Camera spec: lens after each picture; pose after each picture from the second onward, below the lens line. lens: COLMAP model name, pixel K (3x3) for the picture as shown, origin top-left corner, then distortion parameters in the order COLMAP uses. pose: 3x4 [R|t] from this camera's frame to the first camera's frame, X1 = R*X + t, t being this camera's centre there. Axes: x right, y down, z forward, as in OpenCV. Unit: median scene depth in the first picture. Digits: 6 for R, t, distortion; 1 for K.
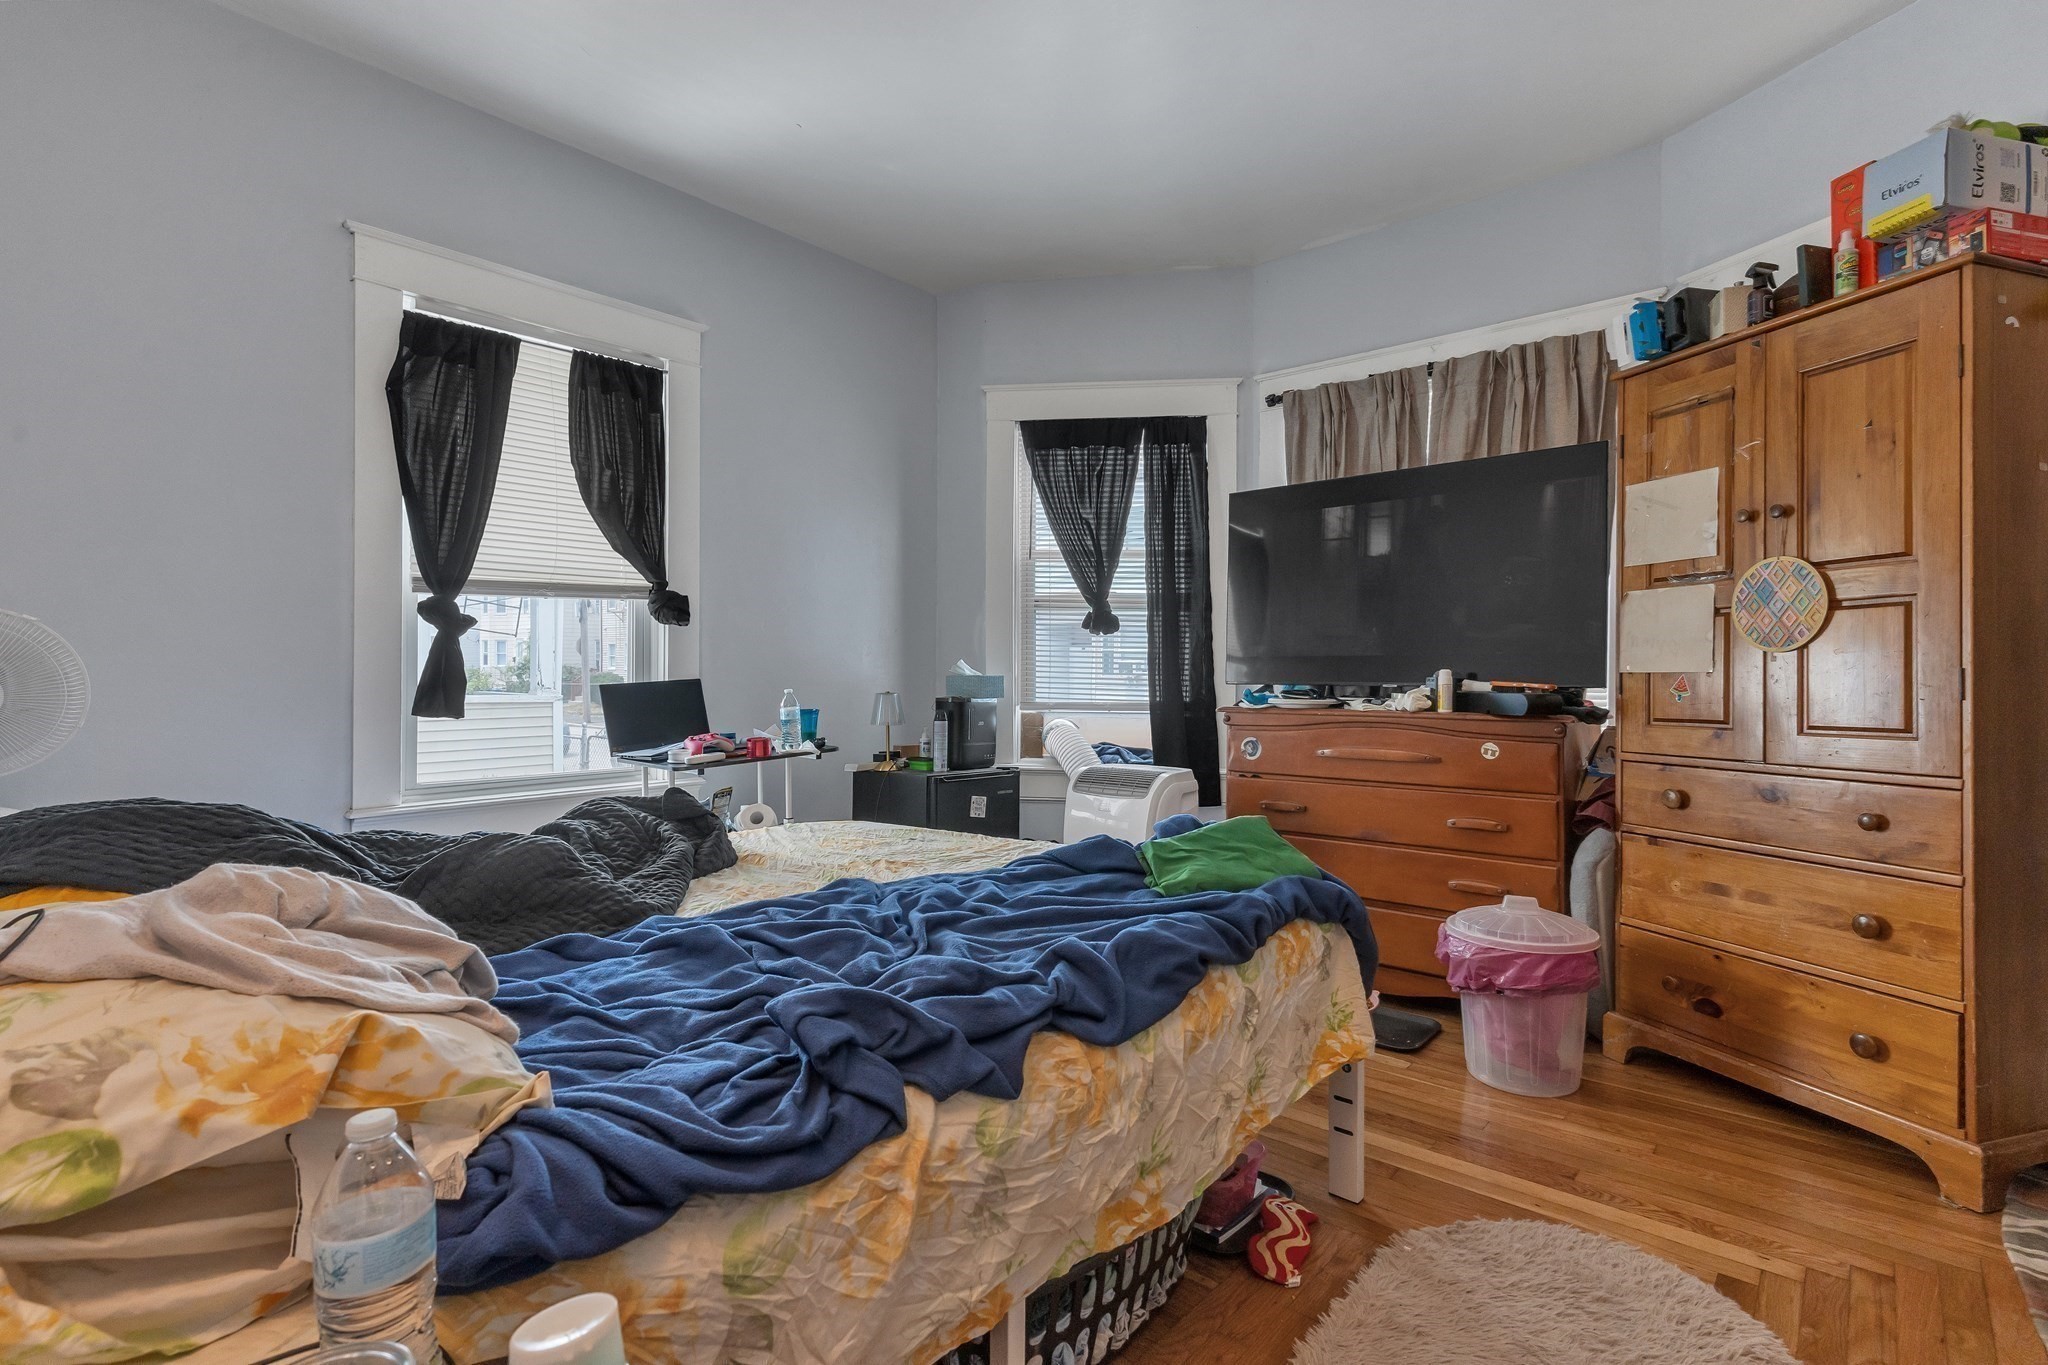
lens RADIAL K [[983.4, 0, 1030.2], [0, 983.4, 661.3], [0, 0, 1]] dist [0.033047, -0.016642]
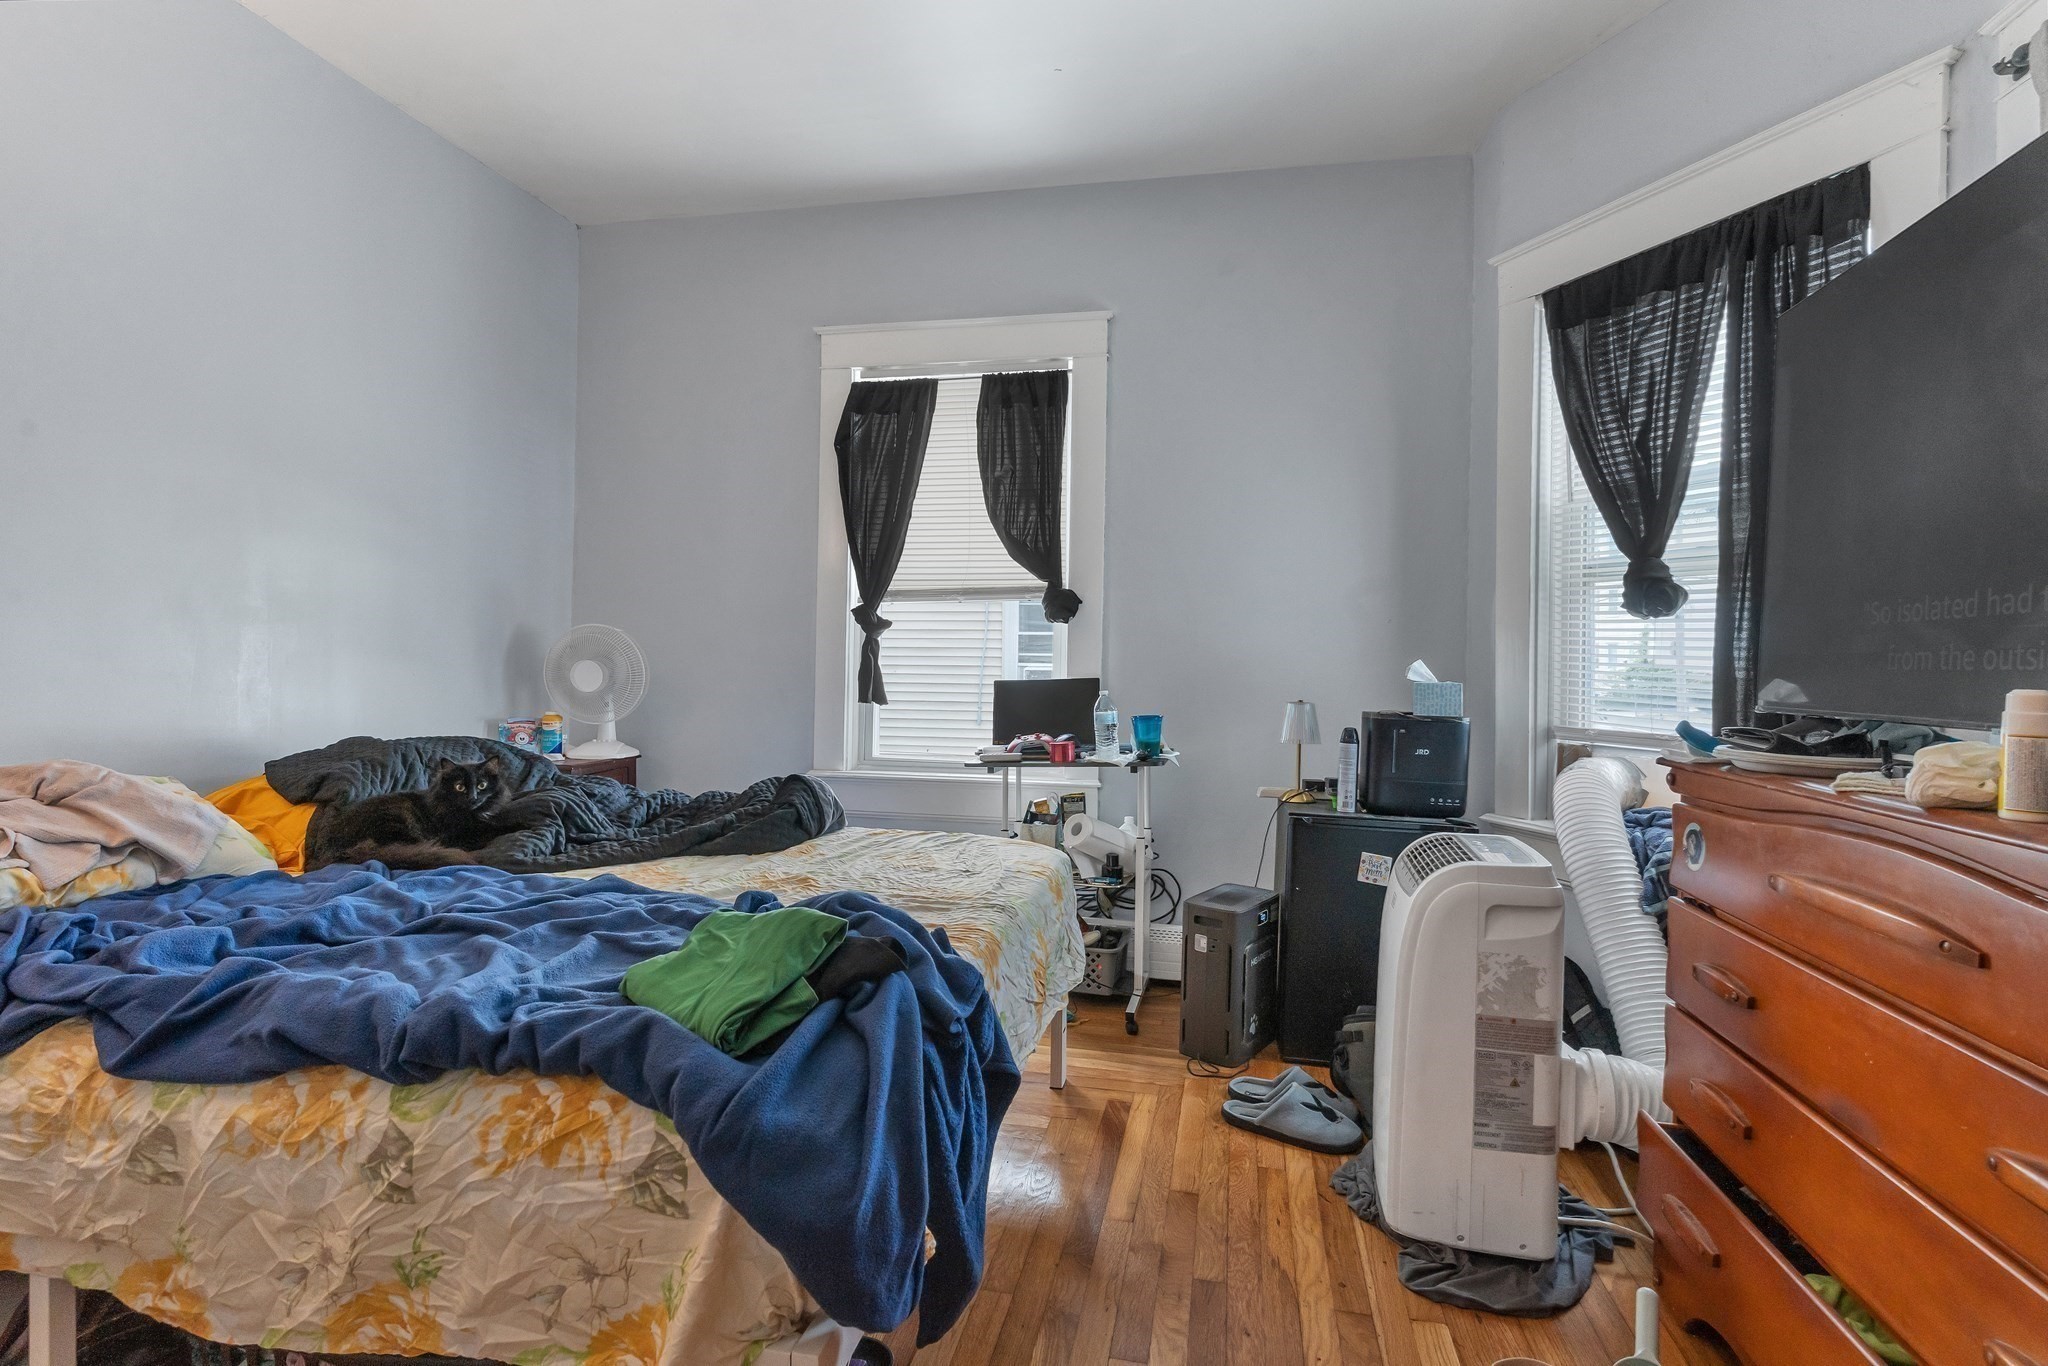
lens RADIAL K [[983.4, 0, 1030.2], [0, 983.4, 661.8], [0, 0, 1]] dist [0.033047, -0.016642]
pose [[0.488176, 0.011486, -0.872669, 0.519132], [-0.010142, 0.999921, 0.007487, -0.005063], [0.872686, 0.005196, 0.488254, 0.509965]]
